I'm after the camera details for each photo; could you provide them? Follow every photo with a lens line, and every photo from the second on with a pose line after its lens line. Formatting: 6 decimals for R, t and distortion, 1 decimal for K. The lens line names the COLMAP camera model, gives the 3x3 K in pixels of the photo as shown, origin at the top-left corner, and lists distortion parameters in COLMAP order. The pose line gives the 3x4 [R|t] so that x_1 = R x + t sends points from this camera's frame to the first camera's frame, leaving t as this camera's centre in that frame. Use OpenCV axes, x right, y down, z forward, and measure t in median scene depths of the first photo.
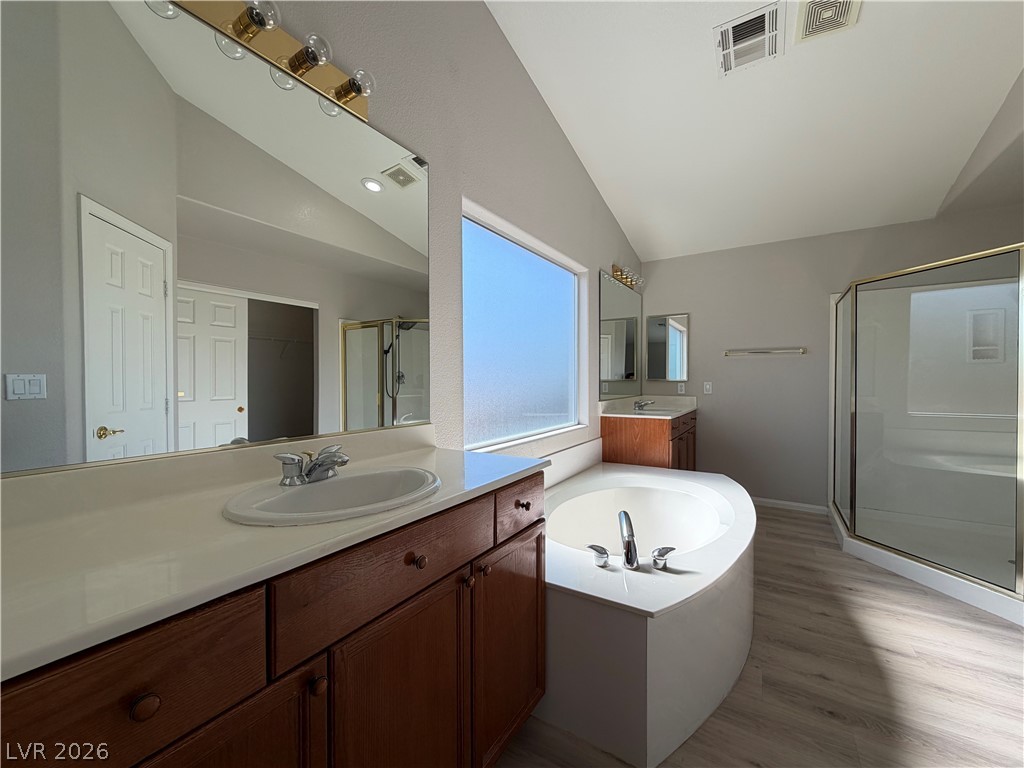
lens RADIAL K [[408.2, 0, 510.8], [0, 408.2, 385.4], [0, 0, 1]] dist [-0.000527, -0.000249]
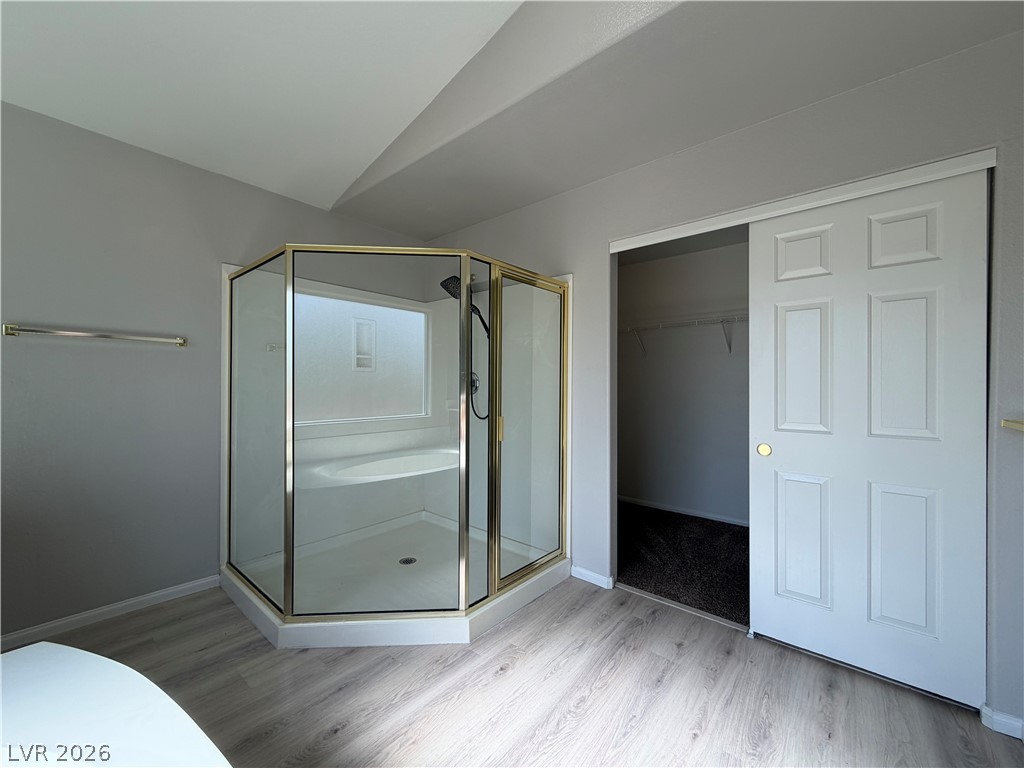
lens RADIAL K [[408.2, 0, 510.8], [0, 408.2, 385.4], [0, 0, 1]] dist [-0.000527, -0.000249]
pose [[0.140302, 0.004040, 0.990101, 0.199092], [0.006553, 0.999966, -0.005008, -0.011850], [-0.990087, 0.007191, 0.140271, 0.495600]]
